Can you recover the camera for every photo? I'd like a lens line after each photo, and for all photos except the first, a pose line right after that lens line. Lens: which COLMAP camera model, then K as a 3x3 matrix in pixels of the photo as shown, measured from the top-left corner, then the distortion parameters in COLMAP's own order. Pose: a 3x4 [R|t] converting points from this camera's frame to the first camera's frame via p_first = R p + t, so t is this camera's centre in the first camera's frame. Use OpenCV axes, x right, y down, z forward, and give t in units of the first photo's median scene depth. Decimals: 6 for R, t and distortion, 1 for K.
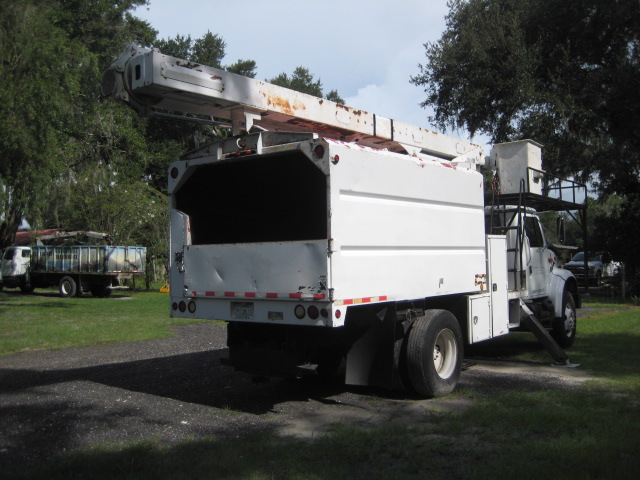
lens RADIAL K [[675.5, 0, 320.0], [0, 675.5, 240.0], [0, 0, 1]] dist [-0.216489, 0.374453]
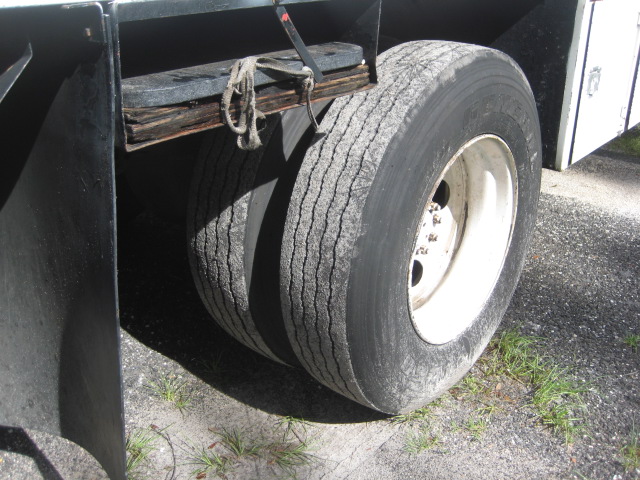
lens RADIAL K [[675.5, 0, 320.0], [0, 675.5, 240.0], [0, 0, 1]] dist [-0.216489, 0.374453]
pose [[0.999570, 0.024728, -0.015778, 0.168356], [-0.015547, 0.902738, 0.429909, 0.085166], [0.024874, -0.429479, 0.902734, 0.950518]]
